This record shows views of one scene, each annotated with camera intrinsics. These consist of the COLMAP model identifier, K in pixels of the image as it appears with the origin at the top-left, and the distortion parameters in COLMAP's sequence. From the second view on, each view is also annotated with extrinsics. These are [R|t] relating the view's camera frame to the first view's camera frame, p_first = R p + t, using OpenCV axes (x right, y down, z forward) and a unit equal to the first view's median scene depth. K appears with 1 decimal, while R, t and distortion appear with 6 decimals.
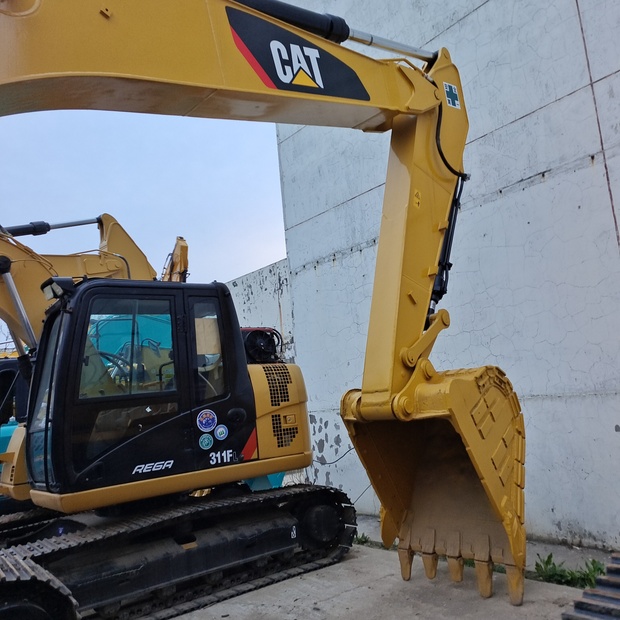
lens RADIAL K [[557.1, 0, 316.0], [0, 557.1, 308.9], [0, 0, 1]] dist [0.020946, 0.029669]
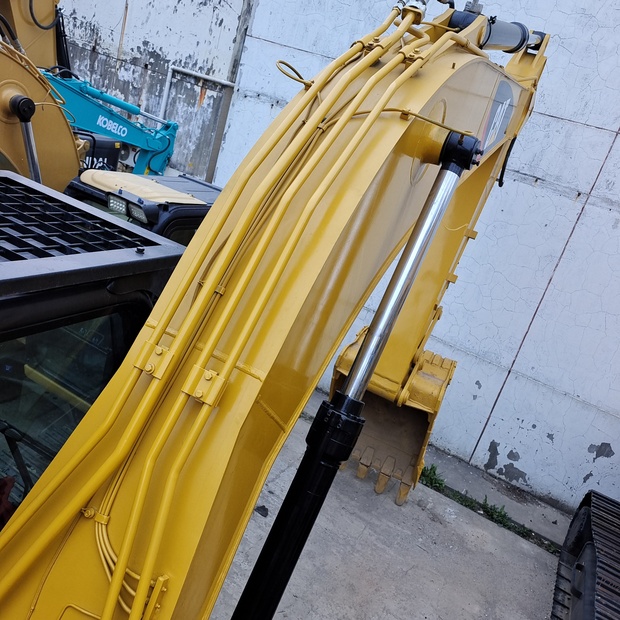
lens RADIAL K [[557.1, 0, 315.6], [0, 557.1, 307.3], [0, 0, 1]] dist [0.020946, 0.029669]
pose [[0.848906, 0.204537, 0.487363, -0.535298], [-0.421896, 0.817654, 0.391721, -0.322828], [-0.318373, -0.538151, 0.780405, 0.138231]]
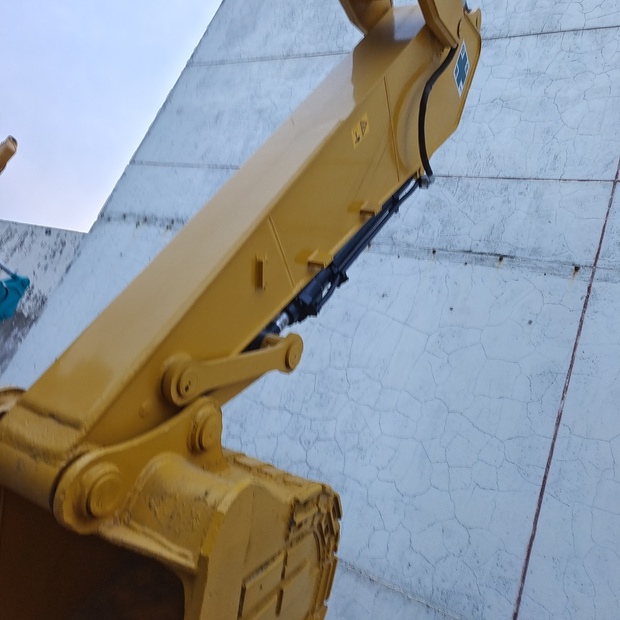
lens RADIAL K [[557.1, 0, 312.9], [0, 557.1, 309.6], [0, 0, 1]] dist [0.020946, 0.029669]
pose [[0.815797, 0.524087, 0.244557, 0.097666], [-0.490012, 0.850970, -0.189045, 0.061095], [-0.307187, 0.034386, 0.951028, 0.485089]]
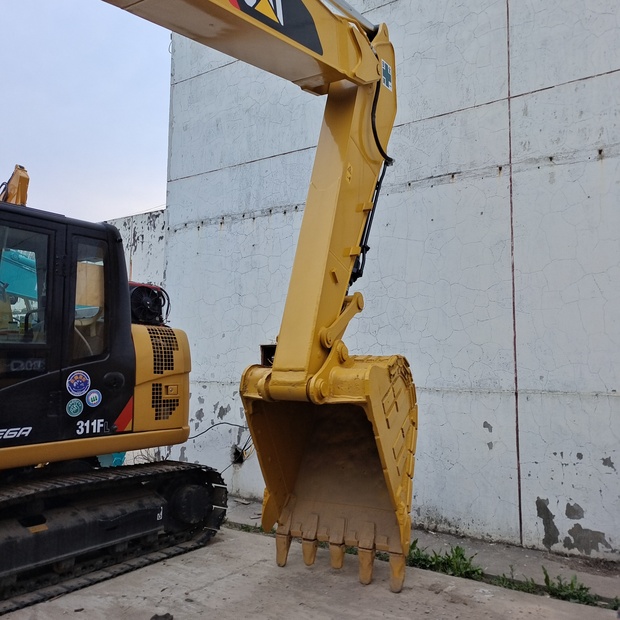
lens RADIAL K [[557.1, 0, 315.9], [0, 557.1, 309.4], [0, 0, 1]] dist [0.020946, 0.029669]
pose [[0.949252, 0.130579, 0.286128, -0.105319], [-0.143154, 0.989424, 0.023387, 0.016576], [-0.280048, -0.063160, 0.957906, 0.085407]]
